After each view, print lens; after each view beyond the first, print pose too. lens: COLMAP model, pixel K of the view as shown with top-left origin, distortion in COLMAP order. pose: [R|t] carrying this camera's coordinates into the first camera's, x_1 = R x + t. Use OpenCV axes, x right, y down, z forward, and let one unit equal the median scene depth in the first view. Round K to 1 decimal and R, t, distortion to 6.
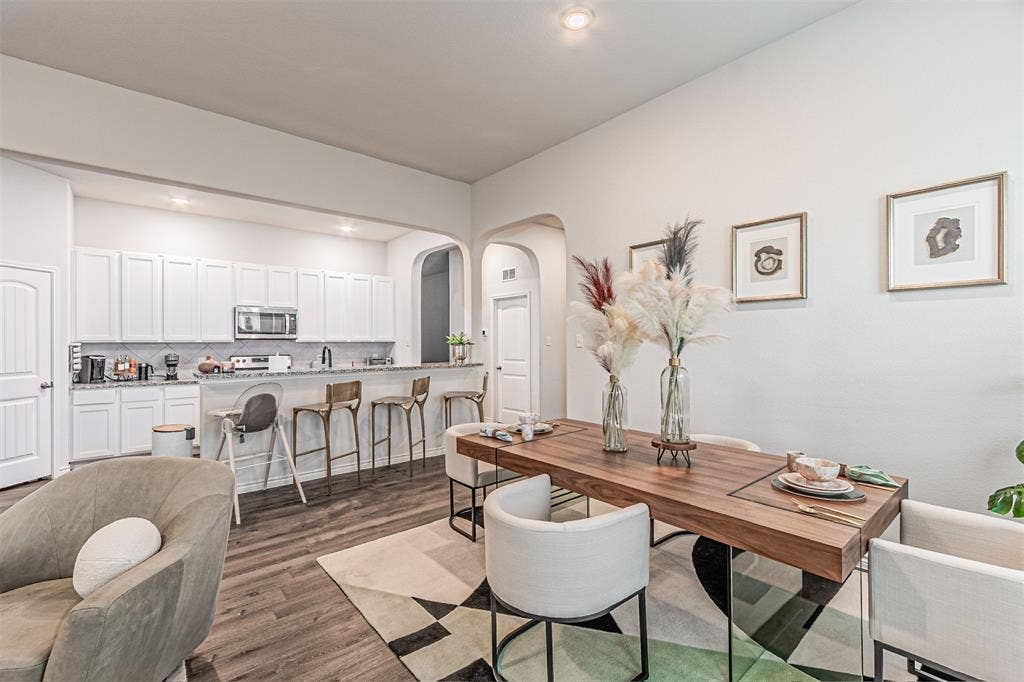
lens RADIAL K [[456.0, 0, 514.1], [0, 456.0, 342.4], [0, 0, 1]] dist [-0.004432, 0.000198]
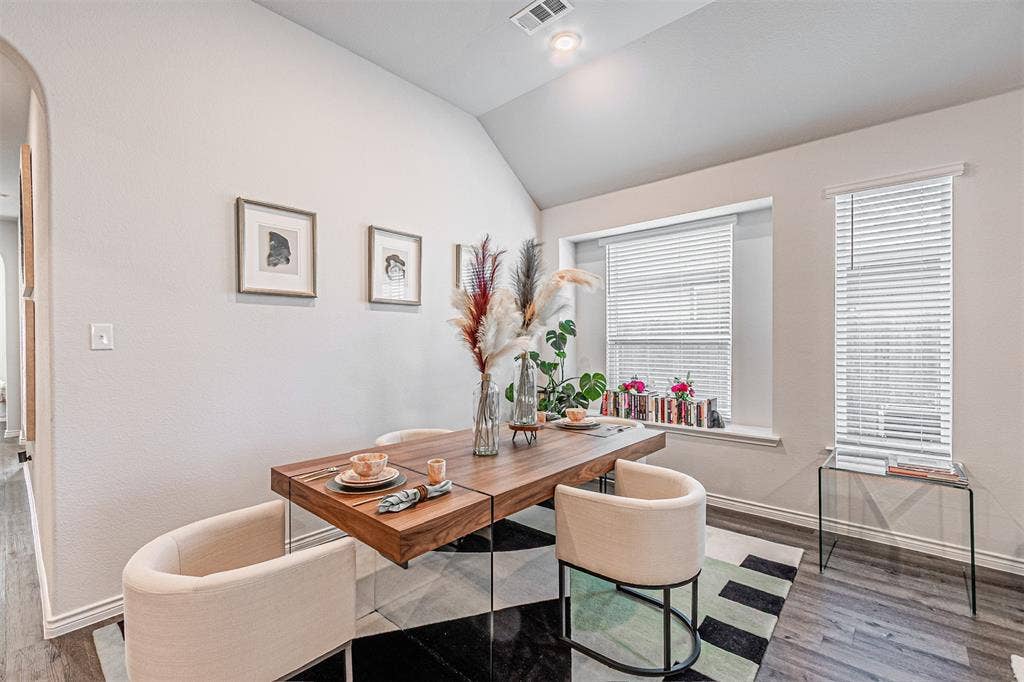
lens RADIAL K [[456.0, 0, 516.9], [0, 456.0, 342.1], [0, 0, 1]] dist [-0.004432, 0.000198]
pose [[-0.122314, 0.002878, 0.992487, -0.331802], [0.006413, 0.999977, -0.002110, 0.003115], [-0.992471, 0.006107, -0.122330, 0.479930]]
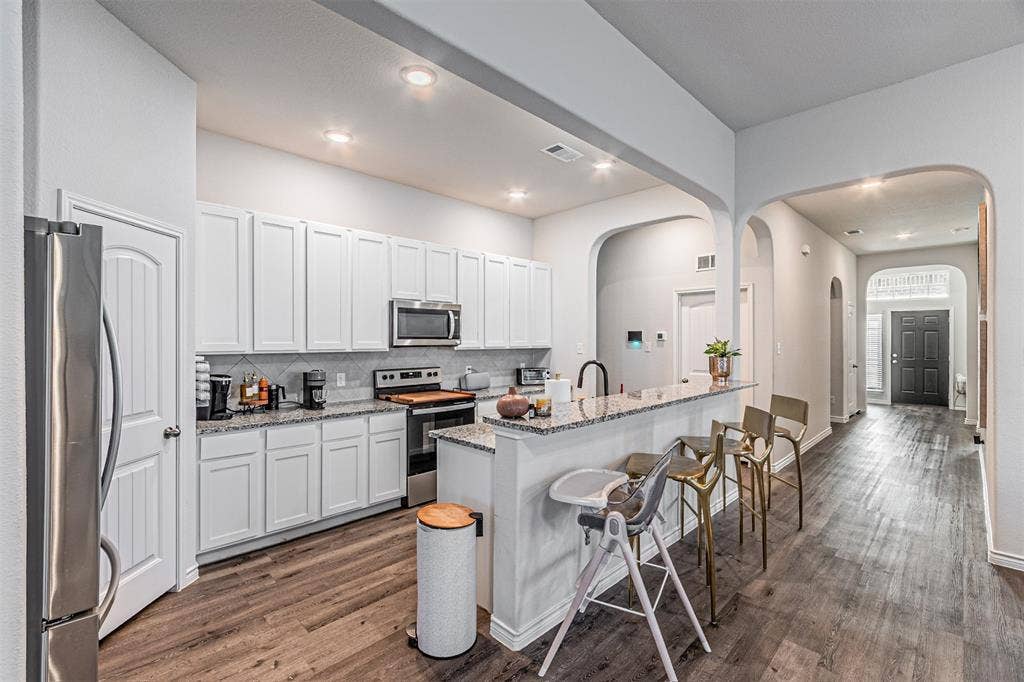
lens RADIAL K [[456.0, 0, 513.1], [0, 456.0, 340.4], [0, 0, 1]] dist [-0.004432, 0.000198]
pose [[0.997953, 0.004180, 0.063808, -0.512139], [-0.004322, 0.999988, 0.002091, -0.020498], [-0.063799, -0.002362, 0.997960, 0.320501]]
